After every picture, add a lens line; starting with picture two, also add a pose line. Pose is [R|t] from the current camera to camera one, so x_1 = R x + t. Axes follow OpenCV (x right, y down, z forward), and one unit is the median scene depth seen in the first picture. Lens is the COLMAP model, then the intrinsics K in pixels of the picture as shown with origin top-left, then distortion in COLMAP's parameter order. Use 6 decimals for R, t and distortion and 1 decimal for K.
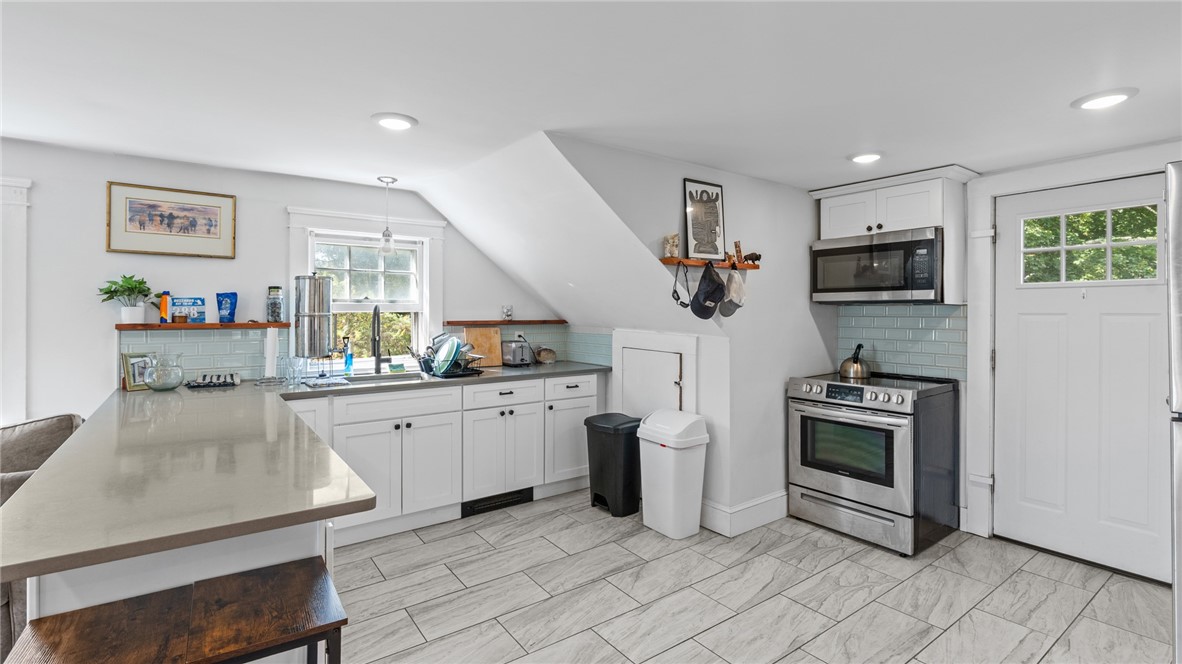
lens RADIAL K [[541.1, 0, 591.2], [0, 541.1, 313.3], [0, 0, 1]] dist [-0.001982, 0.000566]
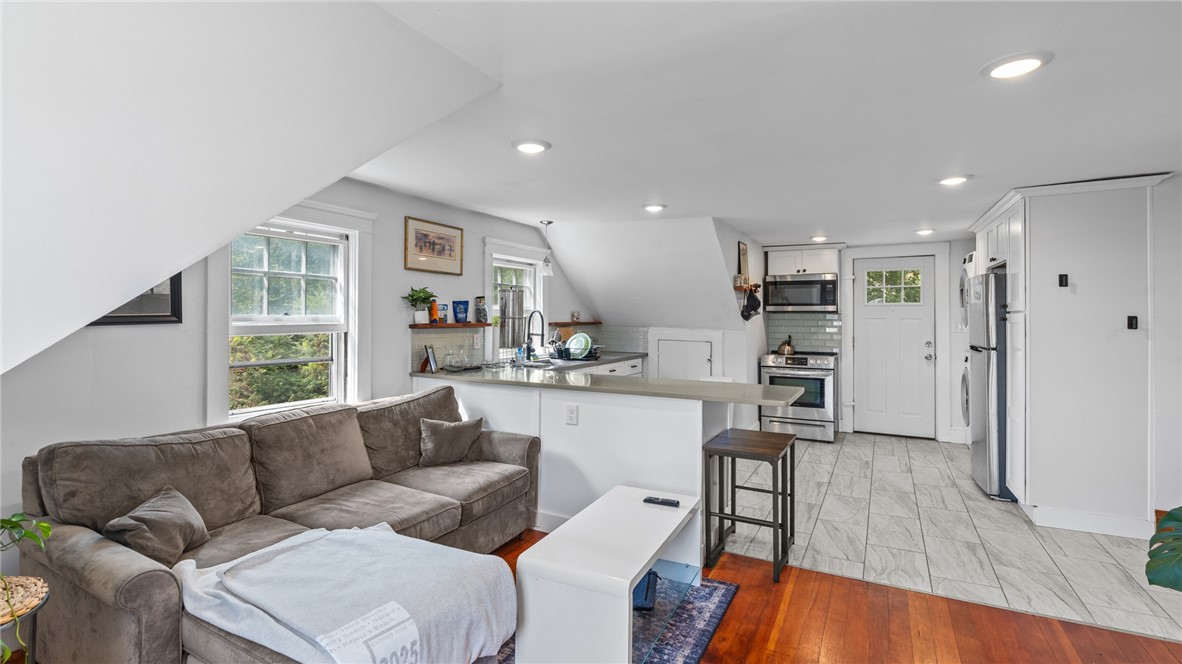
lens RADIAL K [[541.1, 0, 591.2], [0, 541.1, 313.3], [0, 0, 1]] dist [-0.001982, 0.000566]
pose [[0.900860, 0.007845, 0.434039, -0.991905], [-0.003931, 0.999943, -0.009913, 0.005426], [-0.434093, 0.007224, 0.900839, -0.365499]]
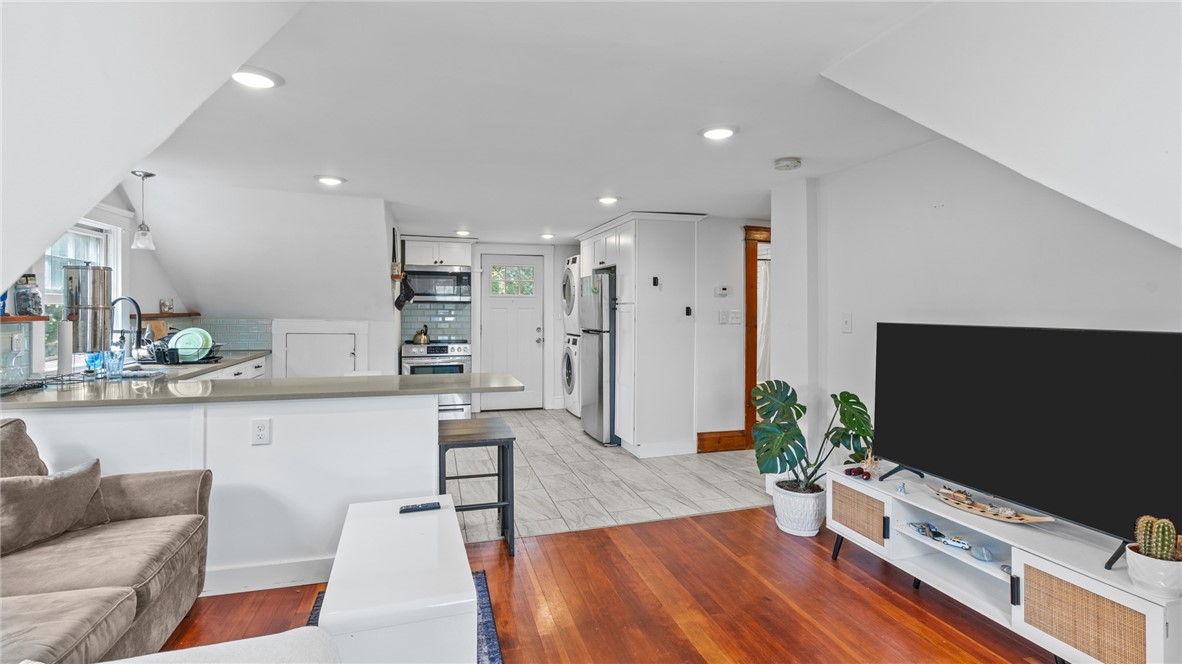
lens RADIAL K [[541.1, 0, 591.2], [0, 541.1, 313.3], [0, 0, 1]] dist [-0.001982, 0.000566]
pose [[0.341677, -0.005619, 0.939800, -1.162488], [-0.002821, 0.999971, 0.007005, 0.004719], [-0.939813, -0.005045, 0.341652, -0.154239]]
